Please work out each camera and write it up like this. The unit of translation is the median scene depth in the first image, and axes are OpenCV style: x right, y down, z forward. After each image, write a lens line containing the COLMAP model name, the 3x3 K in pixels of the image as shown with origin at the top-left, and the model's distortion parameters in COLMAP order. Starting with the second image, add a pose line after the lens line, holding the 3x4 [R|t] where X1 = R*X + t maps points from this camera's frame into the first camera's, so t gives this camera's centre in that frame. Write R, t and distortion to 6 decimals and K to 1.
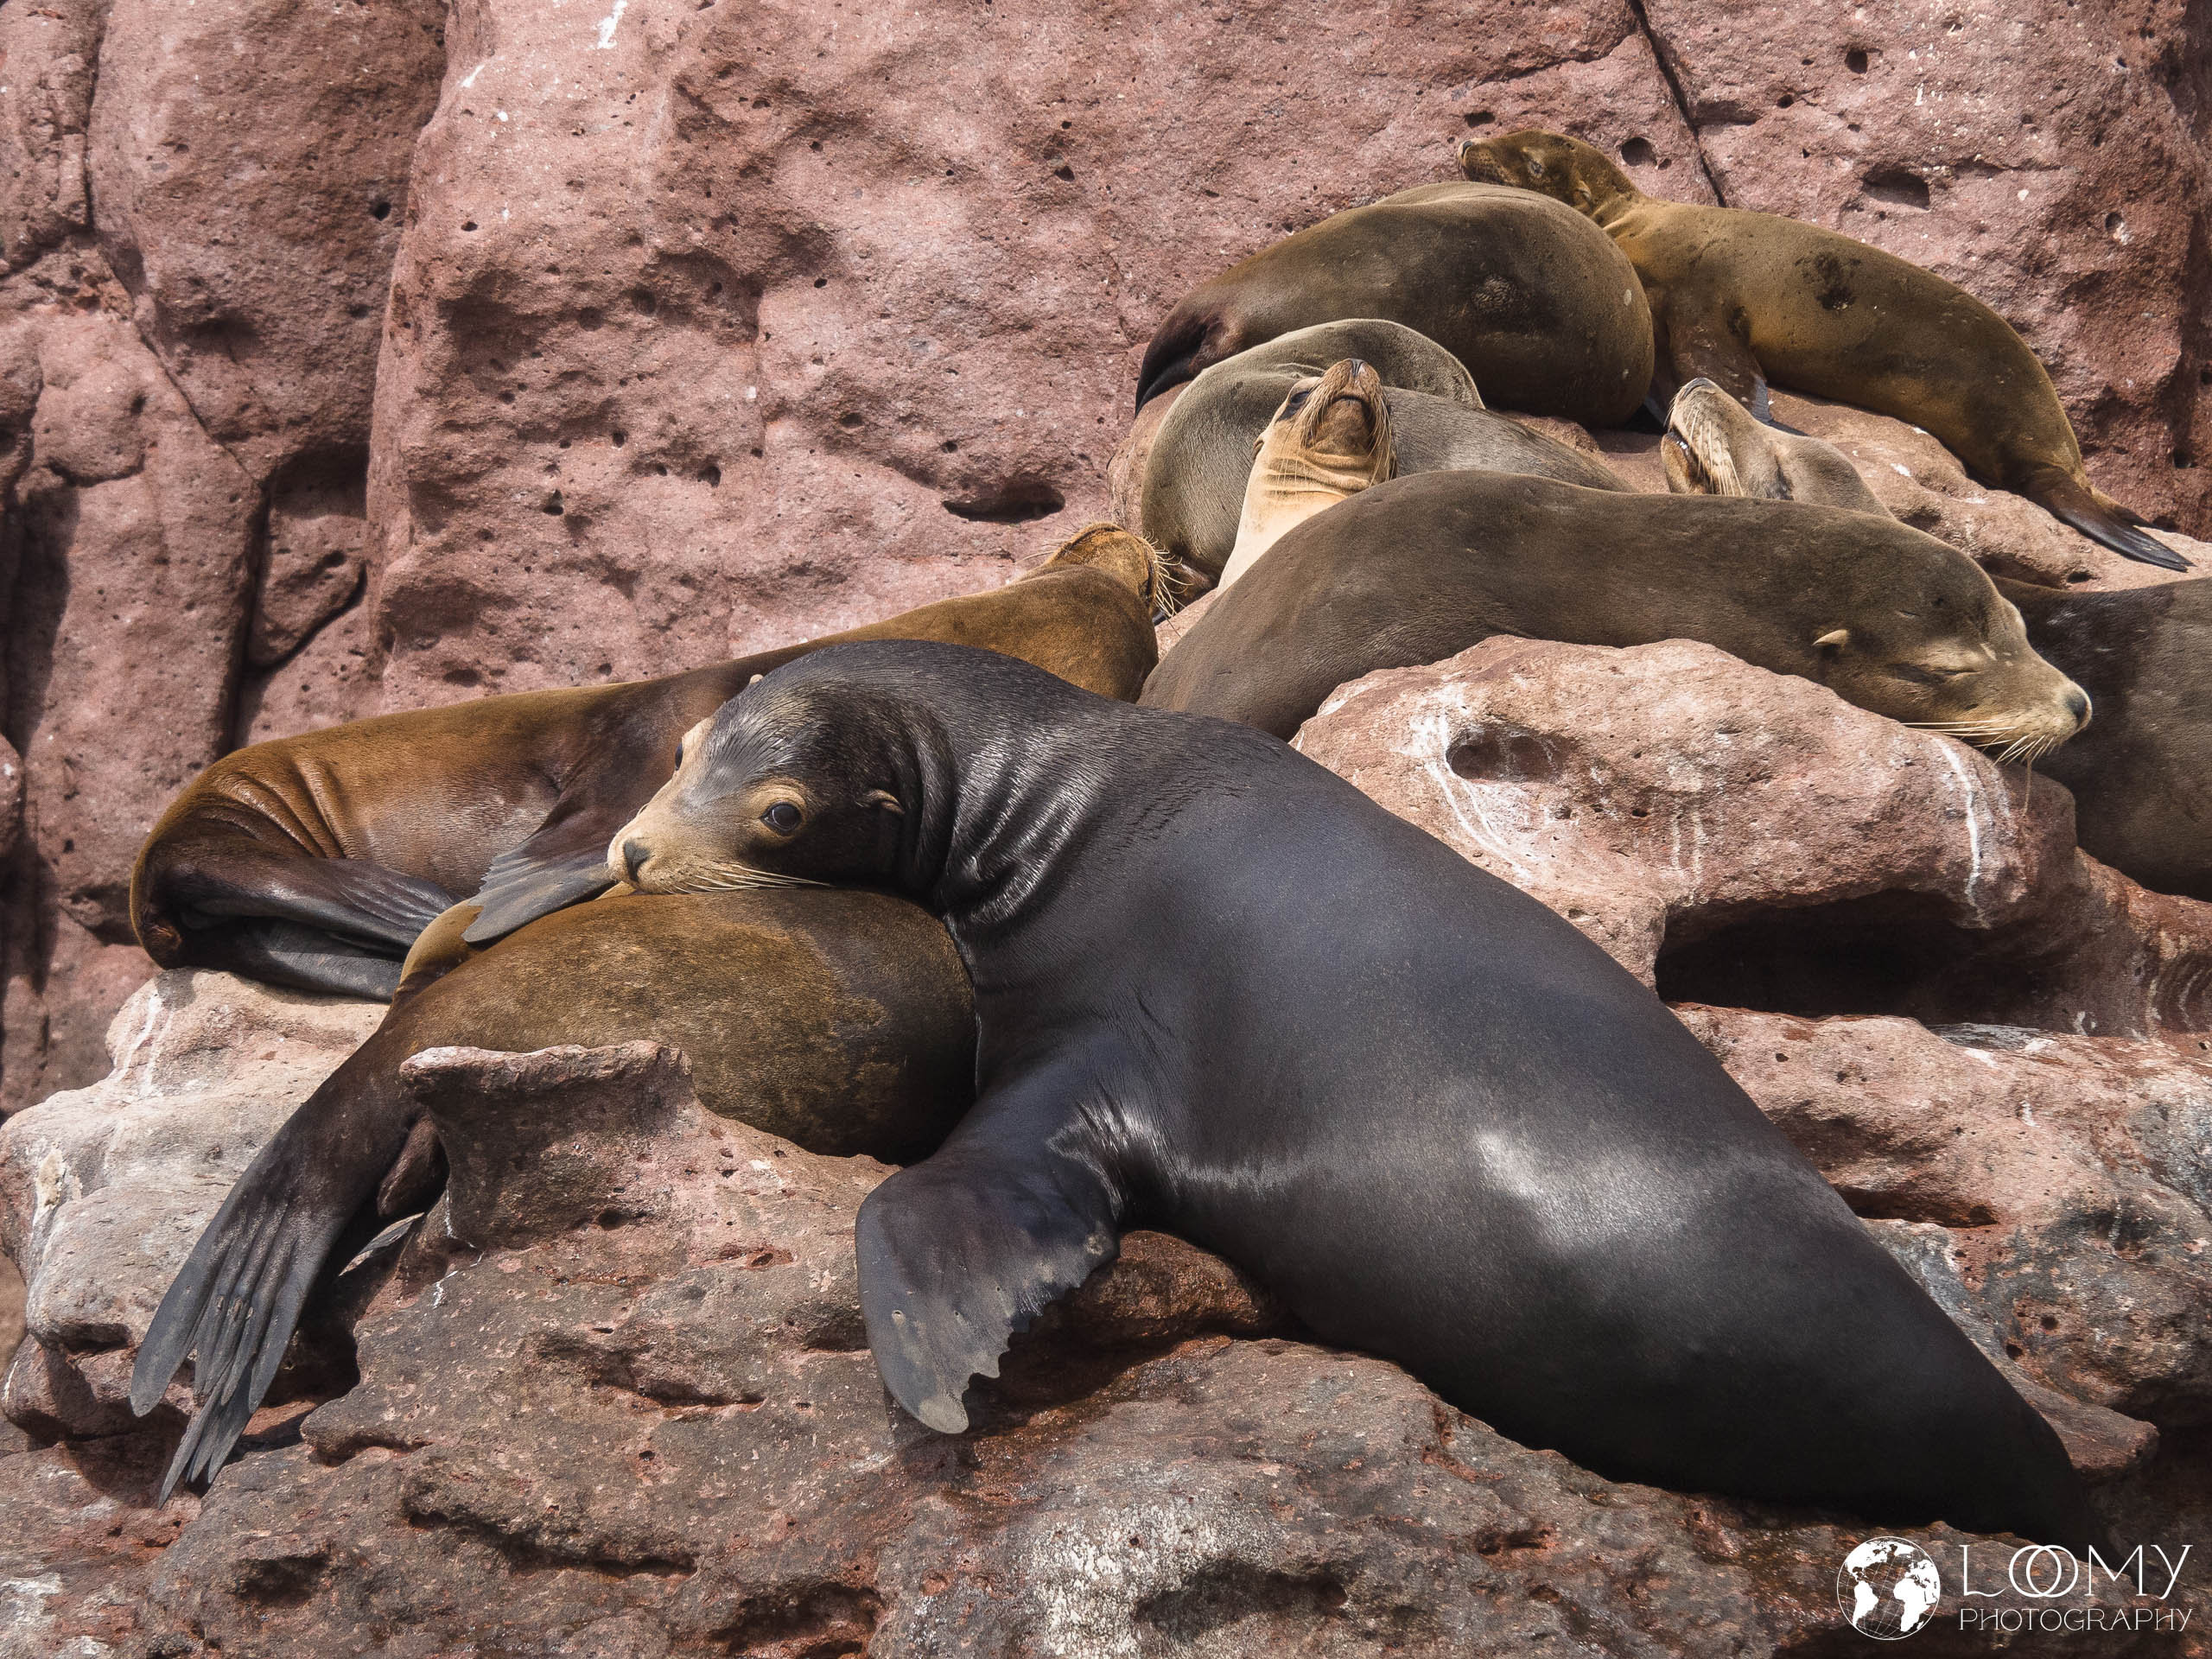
lens RADIAL K [[8123.4, 0, 1106.1], [0, 8123.4, 829.5], [0, 0, 1]] dist [-0.051707, 0.000000]
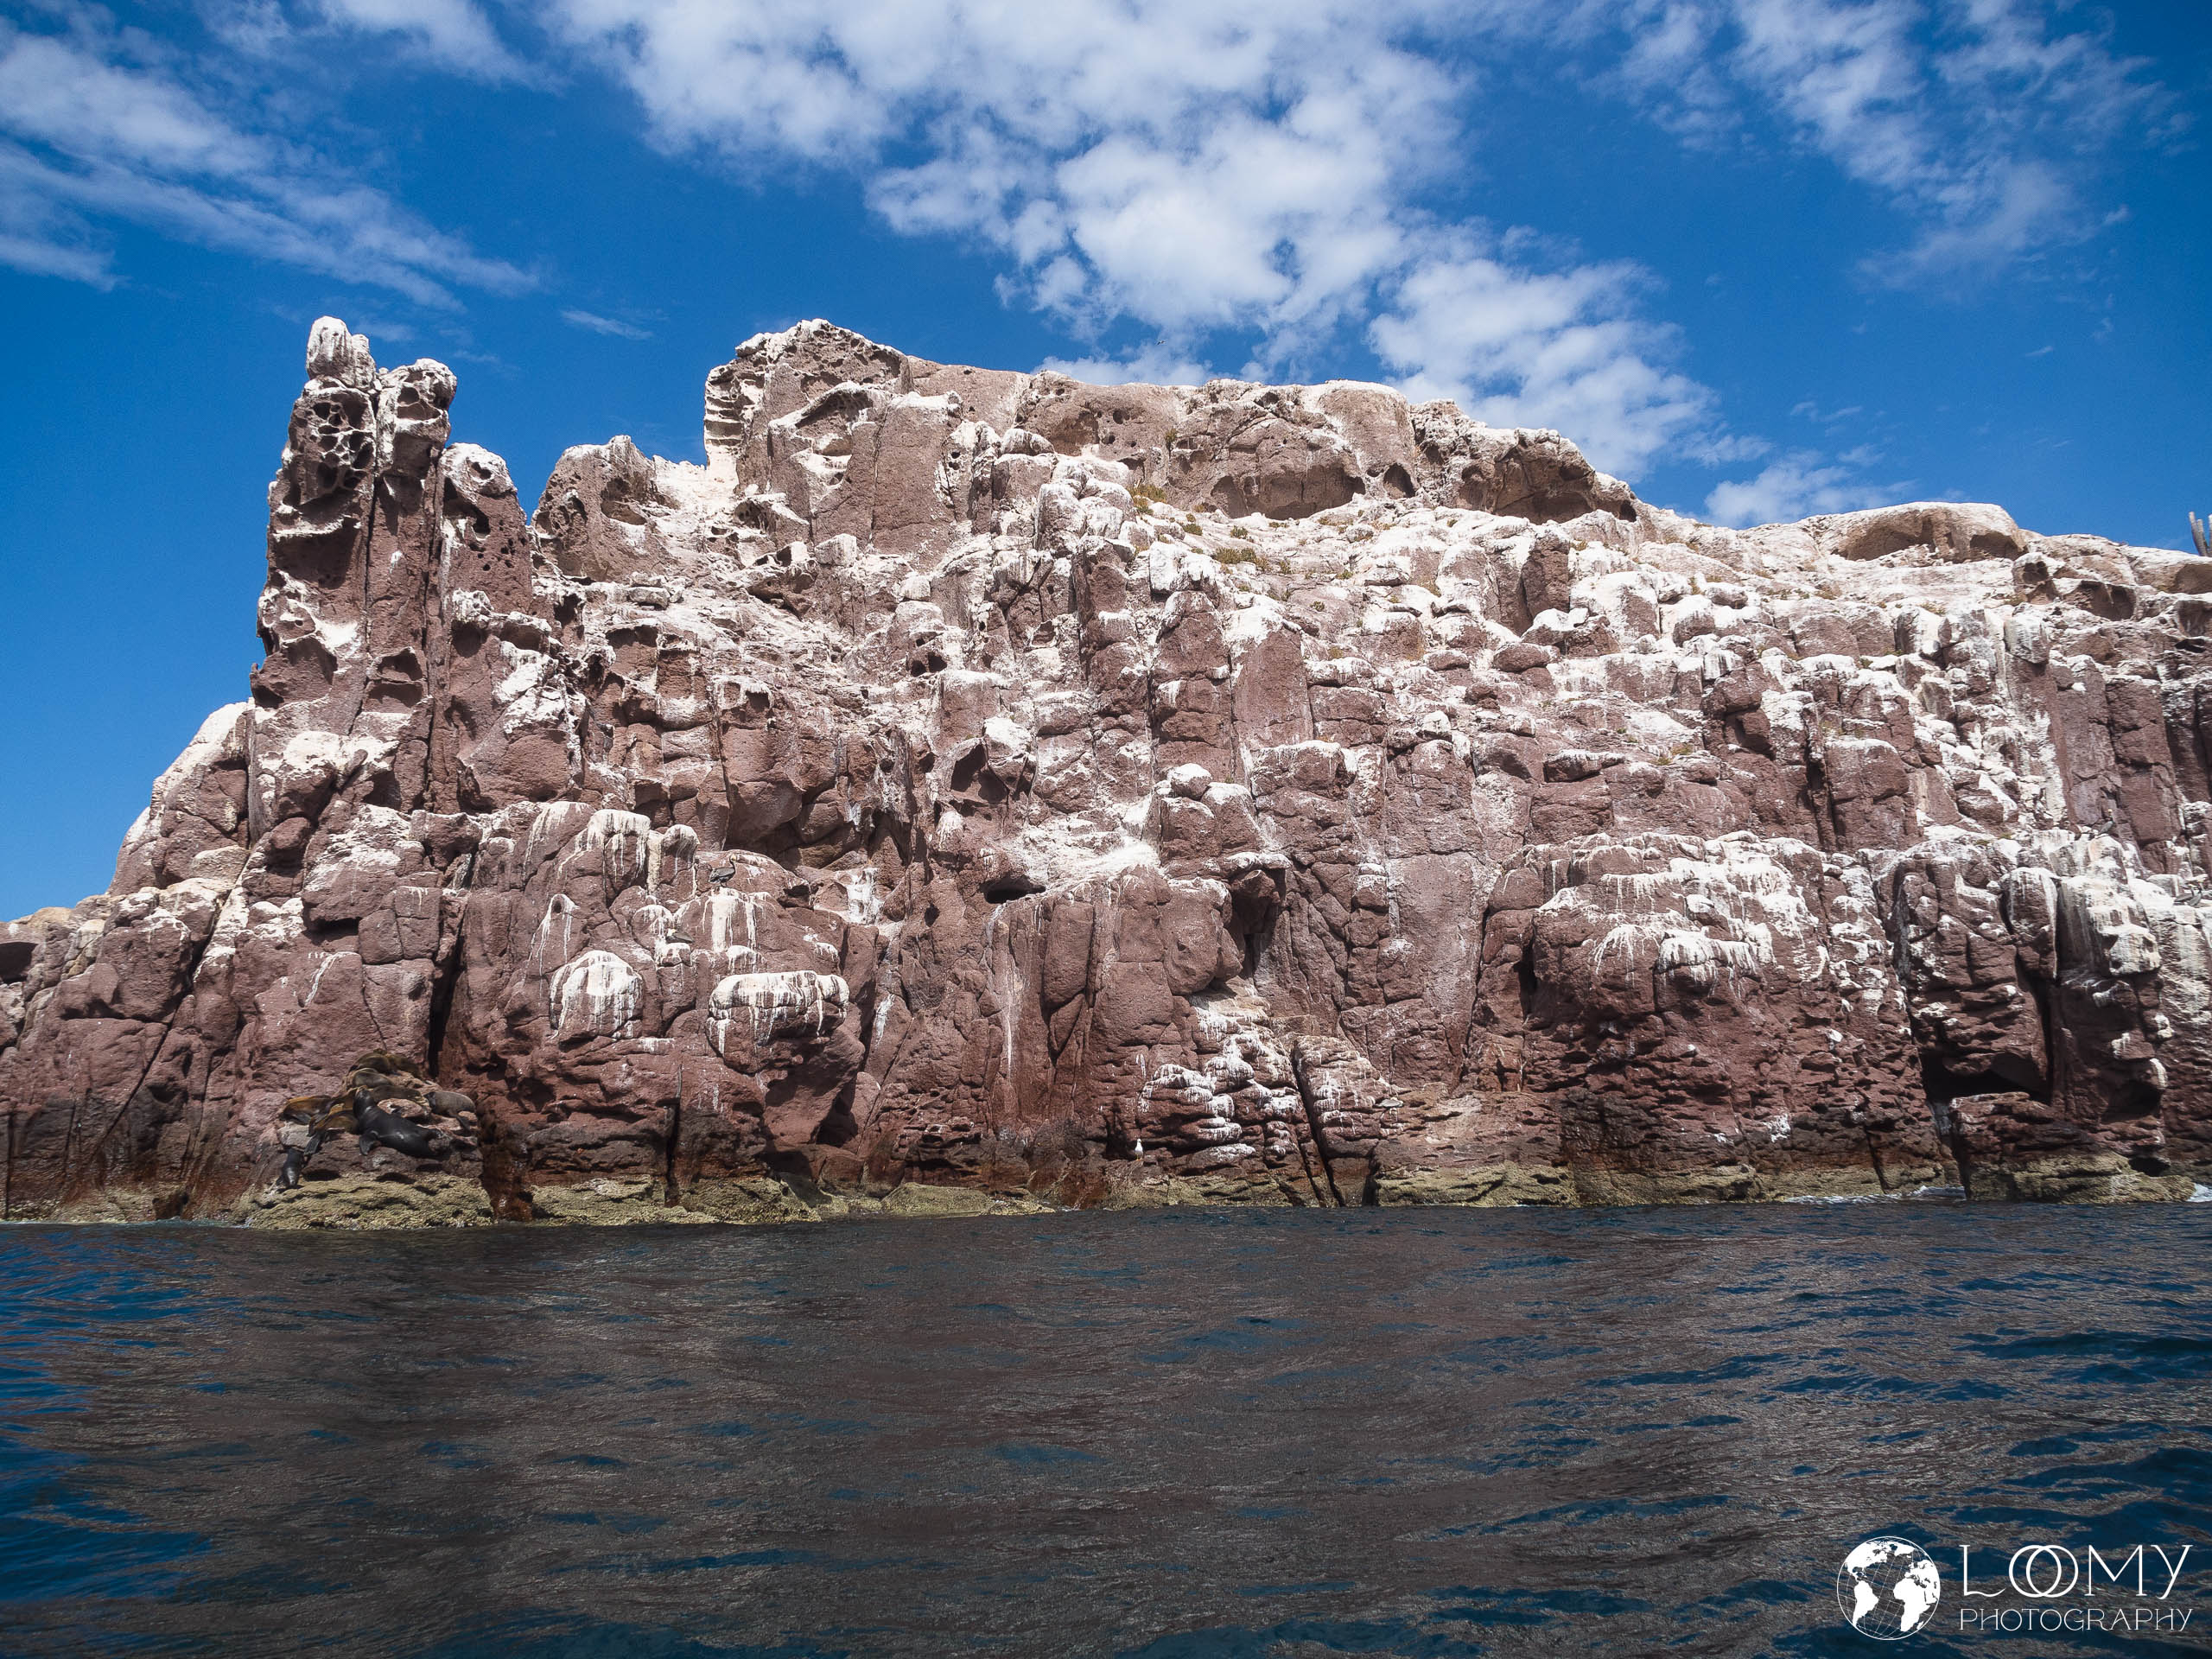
lens RADIAL K [[1808.2, 0, 1105.8], [0, 1808.2, 831.3], [0, 0, 1]] dist [-0.001352, -0.000524]
pose [[0.847115, 0.082320, 0.524995, -0.500490], [-0.034128, 0.994317, -0.100844, -0.176609], [-0.530313, 0.067509, 0.845110, -2.044773]]
